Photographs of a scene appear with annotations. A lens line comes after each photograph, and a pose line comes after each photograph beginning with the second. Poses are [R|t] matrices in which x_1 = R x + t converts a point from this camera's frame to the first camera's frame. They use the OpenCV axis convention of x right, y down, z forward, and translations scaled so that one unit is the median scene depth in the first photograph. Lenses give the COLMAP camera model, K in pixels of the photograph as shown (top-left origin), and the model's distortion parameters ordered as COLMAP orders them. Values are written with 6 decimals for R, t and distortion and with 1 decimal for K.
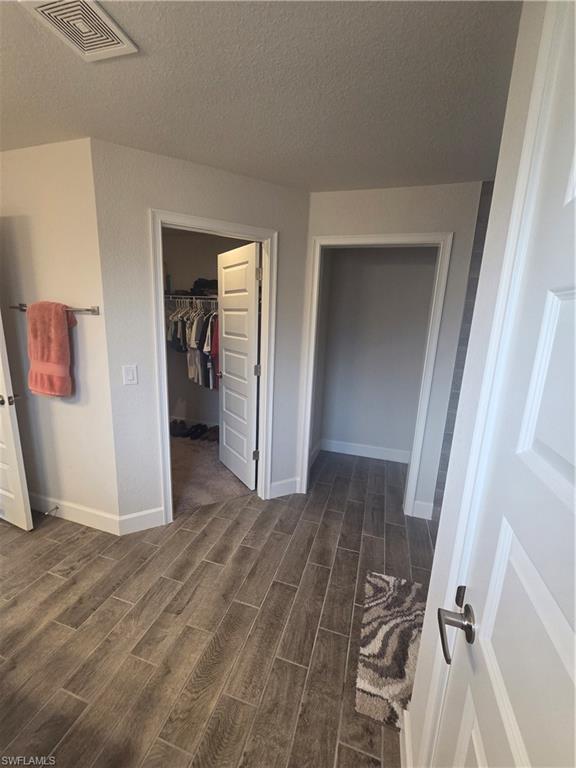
lens RADIAL K [[313.9, 0, 289.4], [0, 313.9, 385.0], [0, 0, 1]] dist [-0.000699, 0.000728]
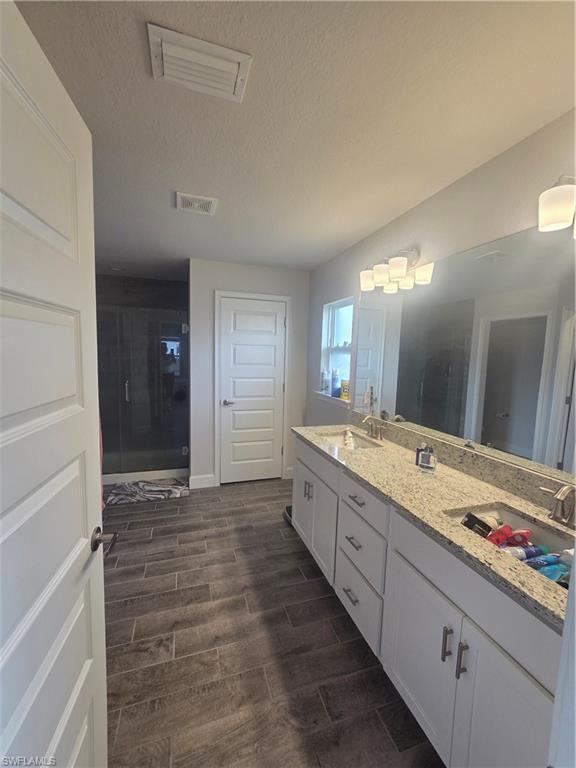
lens RADIAL K [[318.8, 0, 292.6], [0, 318.8, 384.8], [0, 0, 1]] dist [0.000324, 0.000217]
pose [[-0.590275, -0.136443, 0.795587, -1.772900], [0.114693, 0.961434, 0.249980, -0.311276], [-0.799013, 0.238805, -0.551861, 1.212911]]
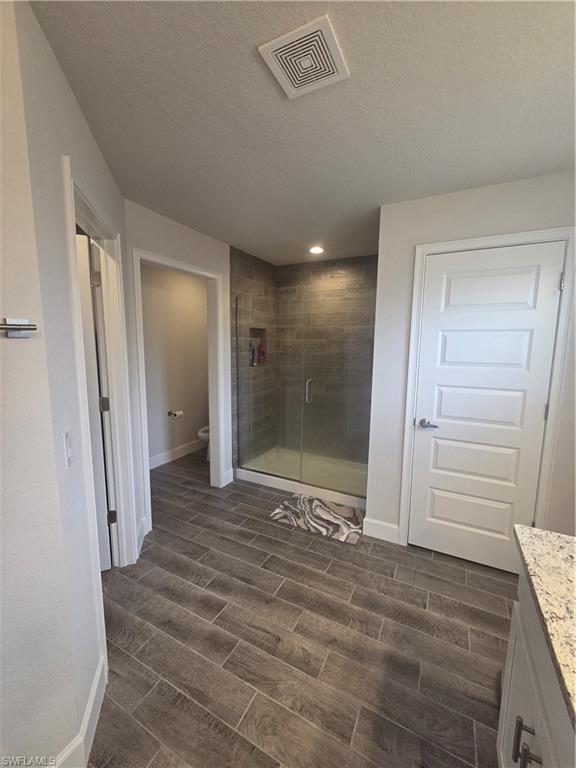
lens RADIAL K [[316.9, 0, 286.8], [0, 316.9, 384.4], [0, 0, 1]] dist [-0.000022, 0.000560]
pose [[0.182653, -0.167352, 0.968830, -1.193538], [0.200617, 0.971018, 0.129907, -0.163006], [-0.962492, 0.170636, 0.210933, 0.652345]]
